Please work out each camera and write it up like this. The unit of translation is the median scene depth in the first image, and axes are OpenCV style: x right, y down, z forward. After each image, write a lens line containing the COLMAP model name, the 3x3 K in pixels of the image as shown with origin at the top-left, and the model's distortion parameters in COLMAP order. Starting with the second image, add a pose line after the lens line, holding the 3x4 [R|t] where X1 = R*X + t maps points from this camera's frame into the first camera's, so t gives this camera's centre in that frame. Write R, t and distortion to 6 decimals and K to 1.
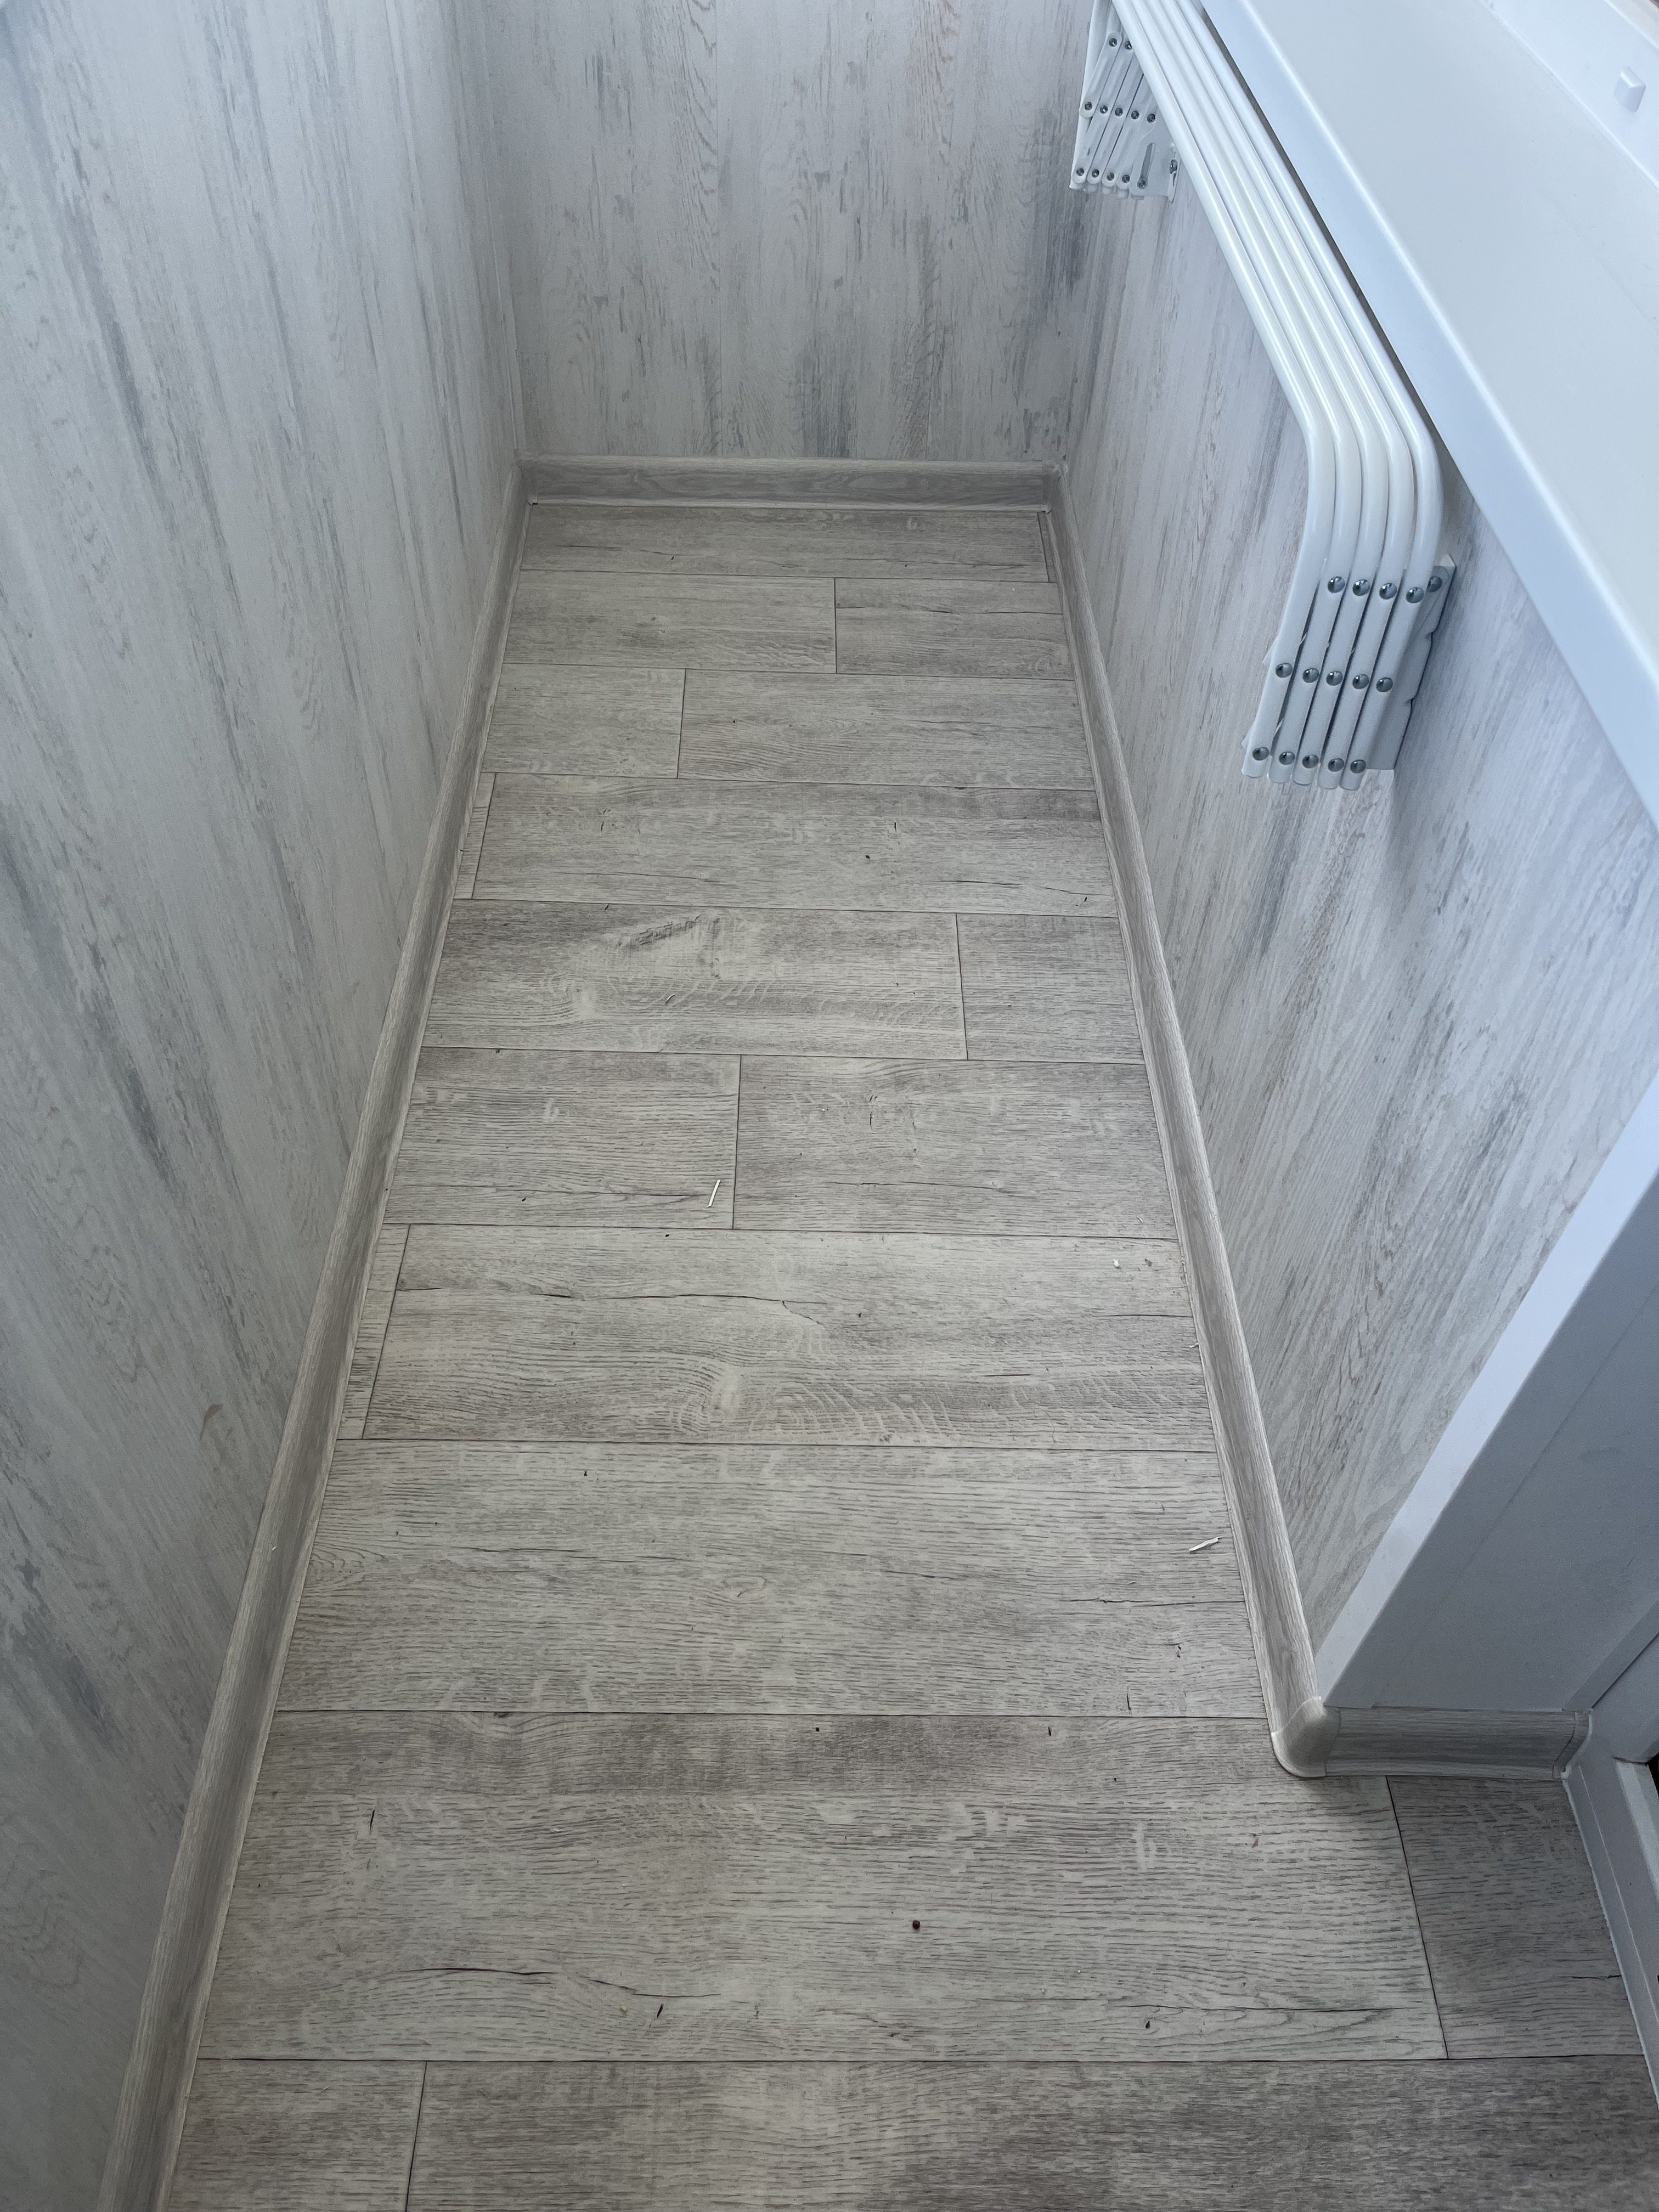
lens RADIAL K [[1670.9, 0, 831.4], [0, 1670.9, 1107.9], [0, 0, 1]] dist [0.037519, -0.020902]
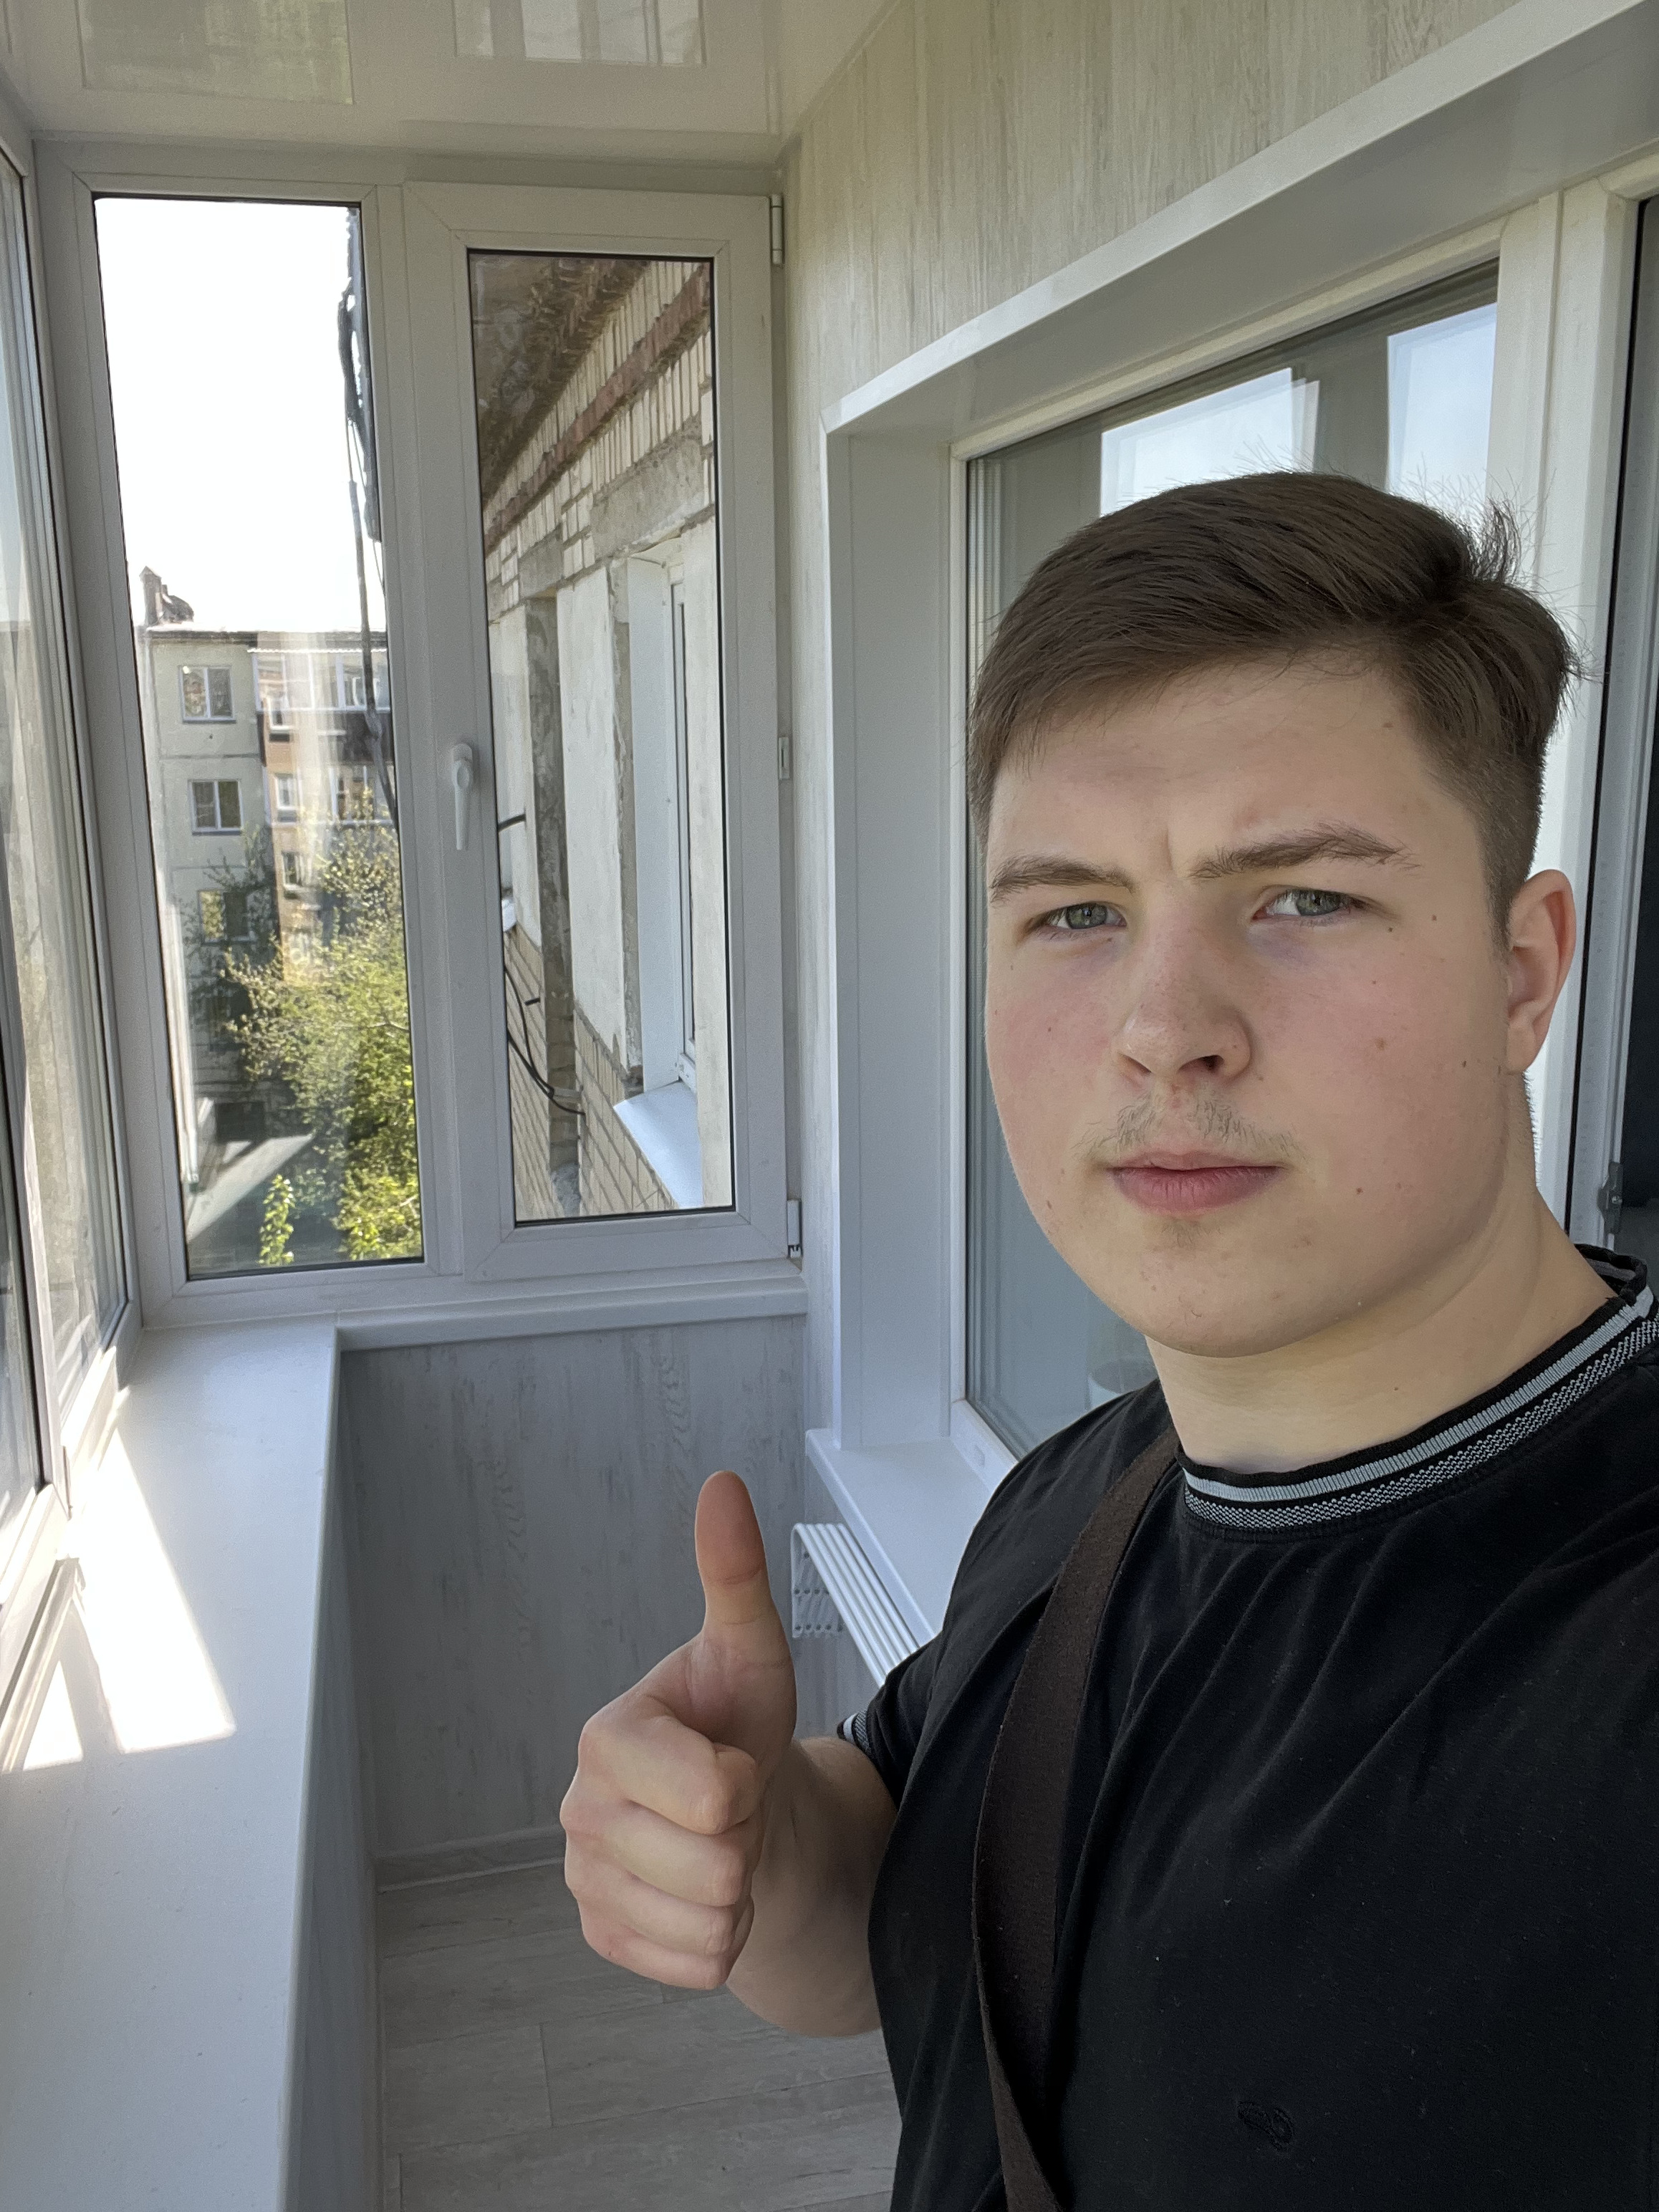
lens RADIAL K [[1938.4, 0, 830.0], [0, 1938.4, 1111.2], [0, 0, 1]] dist [0.052467, -0.010175]
pose [[0.975944, -0.092498, 0.197428, -0.103371], [0.190607, 0.801599, -0.566664, 0.052857], [-0.105843, 0.590663, 0.799946, -0.549558]]
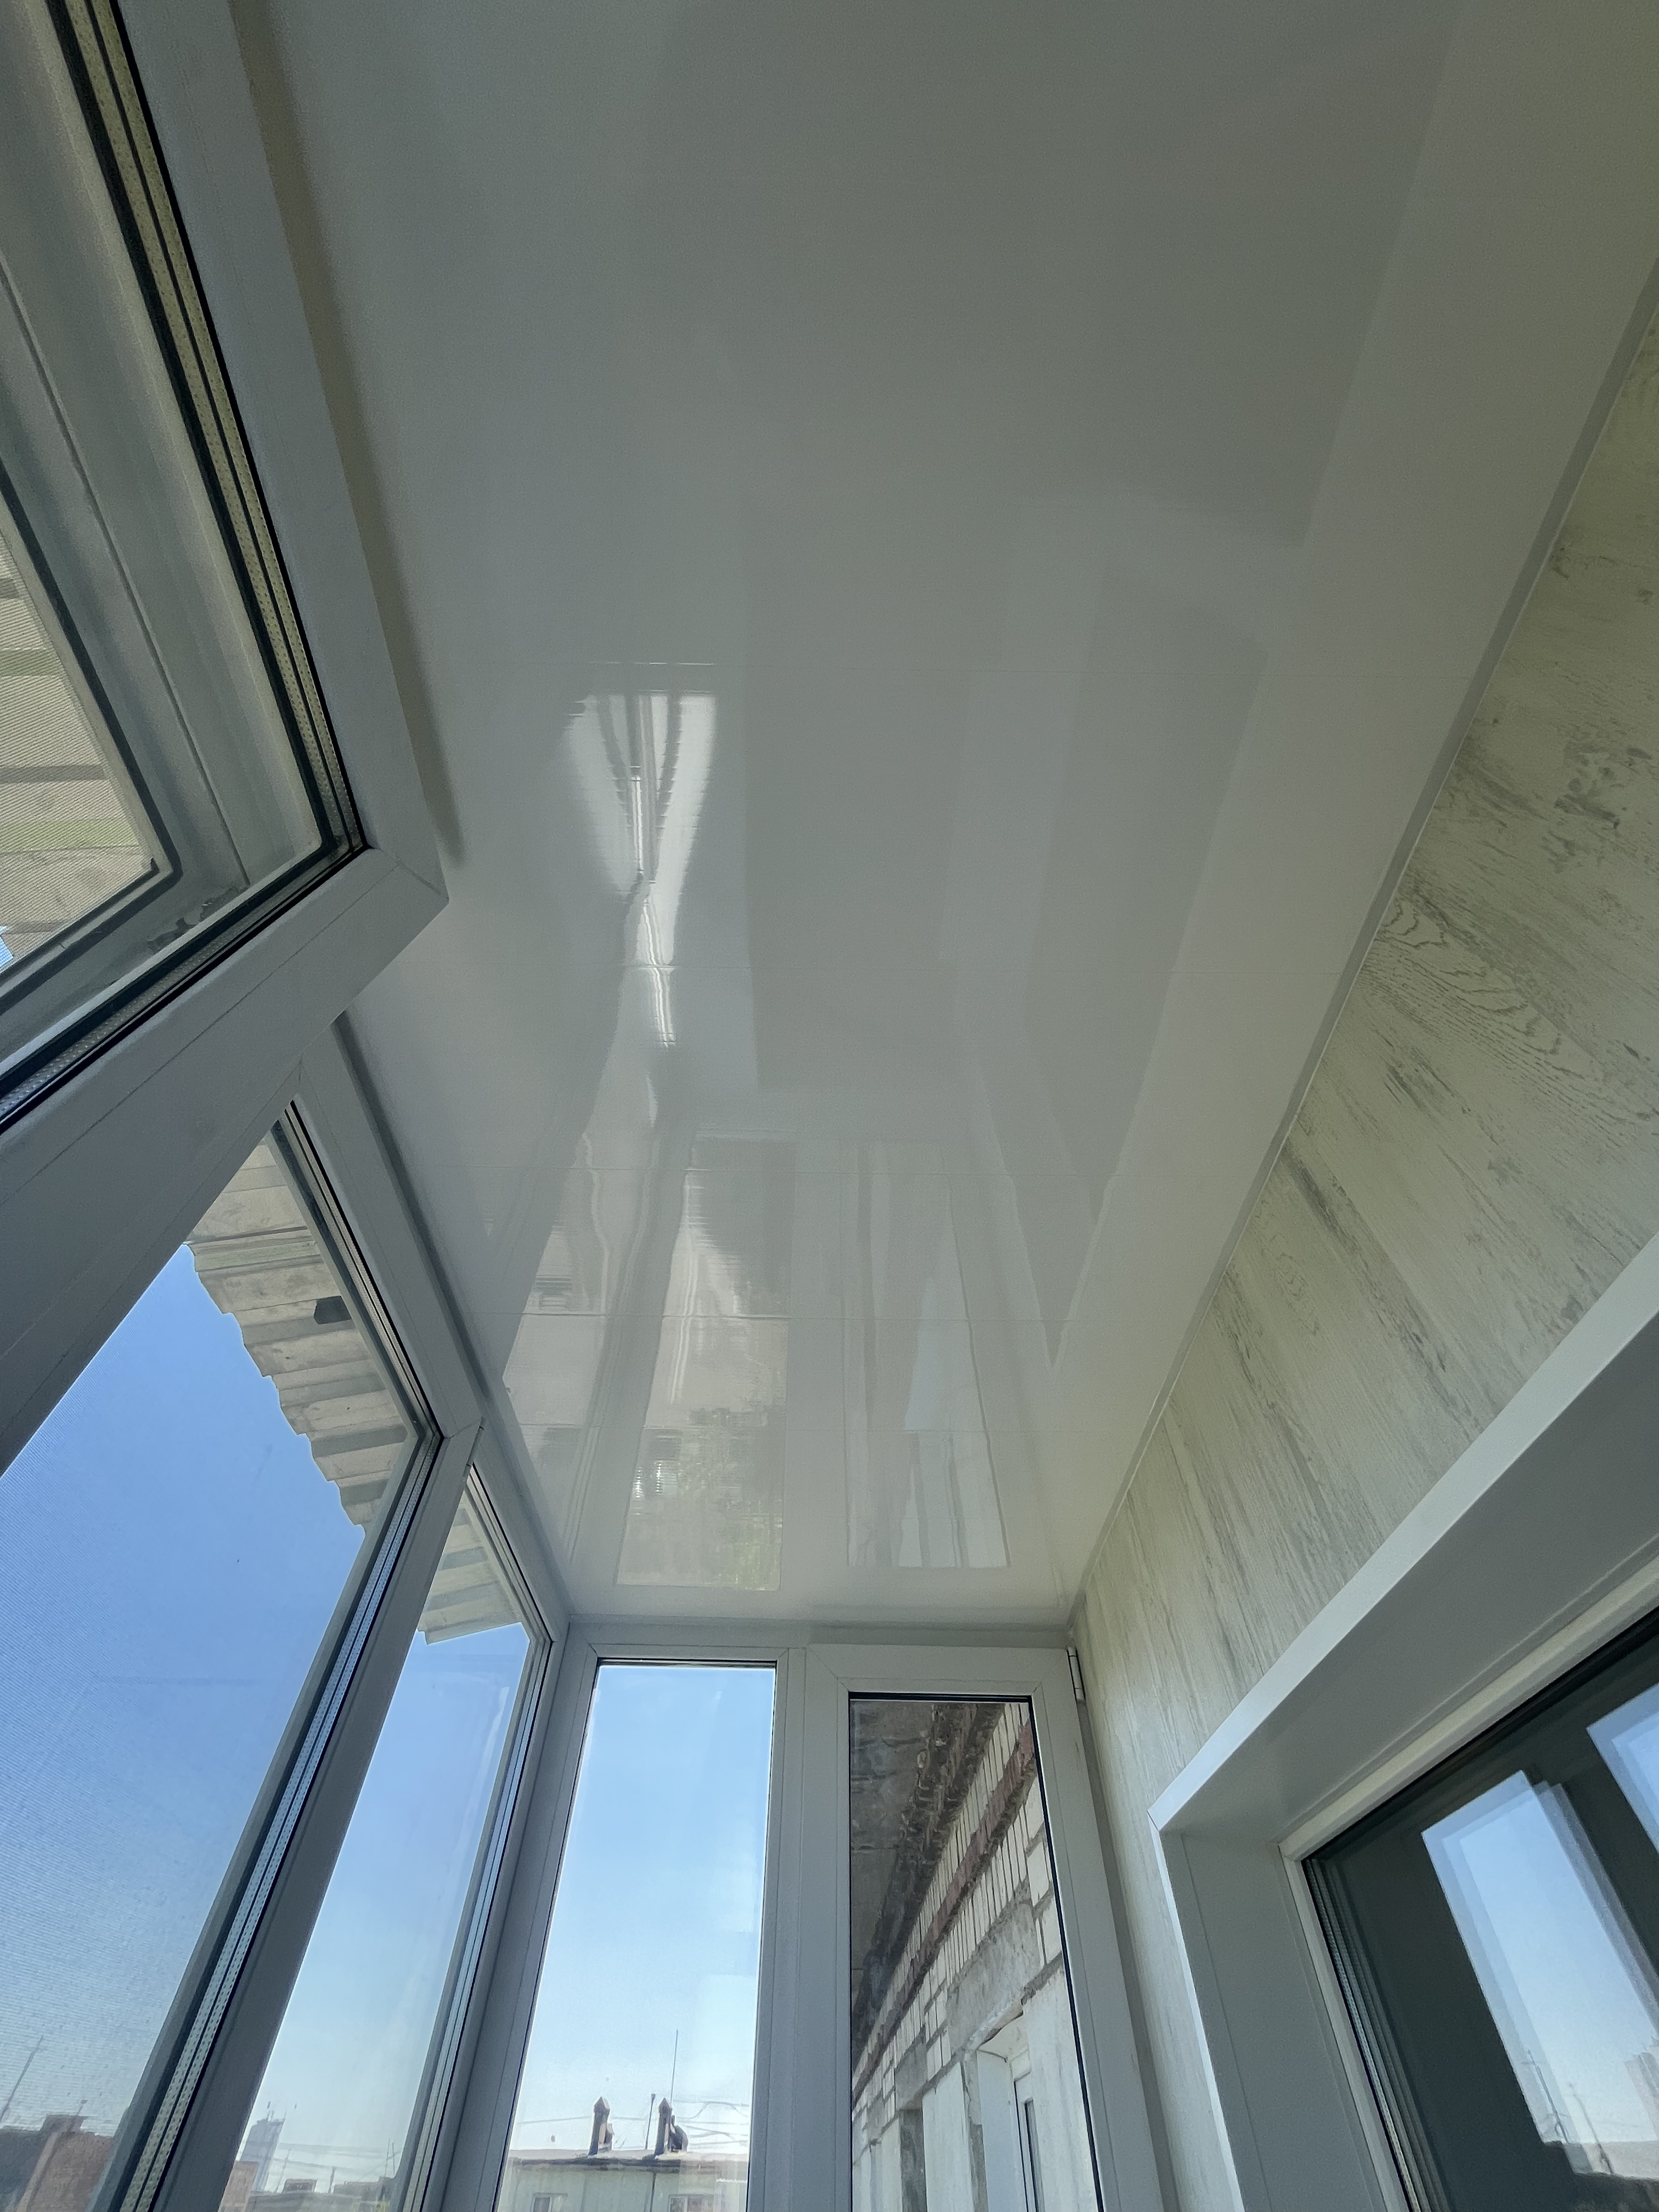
lens RADIAL K [[900.2, 0, 829.6], [0, 900.2, 1099.0], [0, 0, 1]] dist [-0.000080, -0.001409]
pose [[0.999613, -0.006862, 0.026947, -0.061492], [0.025379, -0.170892, -0.984963, -0.322228], [0.011364, 0.985266, -0.170651, -0.185823]]
